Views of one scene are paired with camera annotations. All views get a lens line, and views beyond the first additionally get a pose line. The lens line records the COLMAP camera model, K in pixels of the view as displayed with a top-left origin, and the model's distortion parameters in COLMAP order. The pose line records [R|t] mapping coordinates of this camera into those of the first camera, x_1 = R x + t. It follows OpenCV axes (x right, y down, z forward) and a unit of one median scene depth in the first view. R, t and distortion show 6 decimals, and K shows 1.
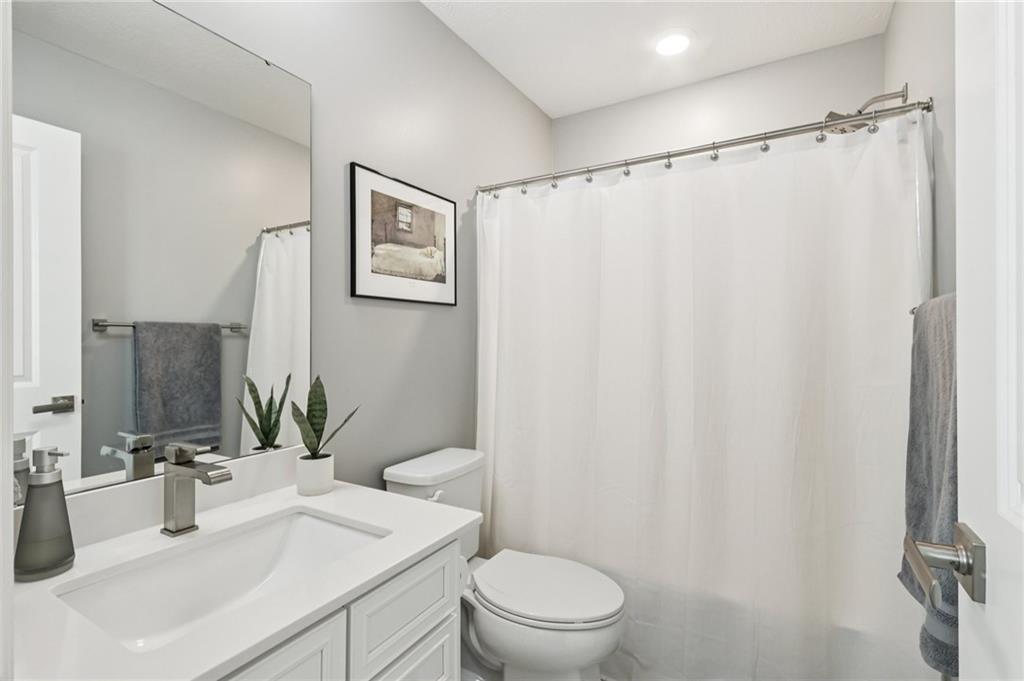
lens RADIAL K [[473.7, 0, 509.8], [0, 473.7, 341.0], [0, 0, 1]] dist [0.002376, 0.000521]
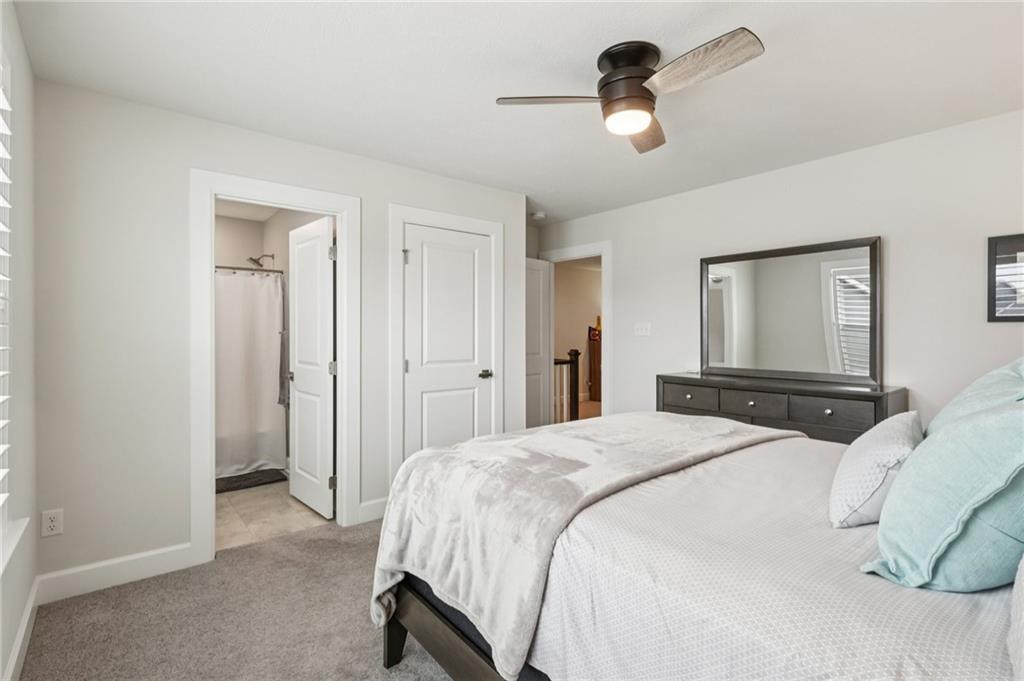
lens RADIAL K [[473.7, 0, 510.3], [0, 473.7, 336.9], [0, 0, 1]] dist [0.002376, 0.000521]
pose [[0.356254, -0.003834, 0.934381, -1.714116], [-0.001543, 0.999988, 0.004692, -0.047599], [-0.934388, -0.003113, 0.356243, -1.743014]]
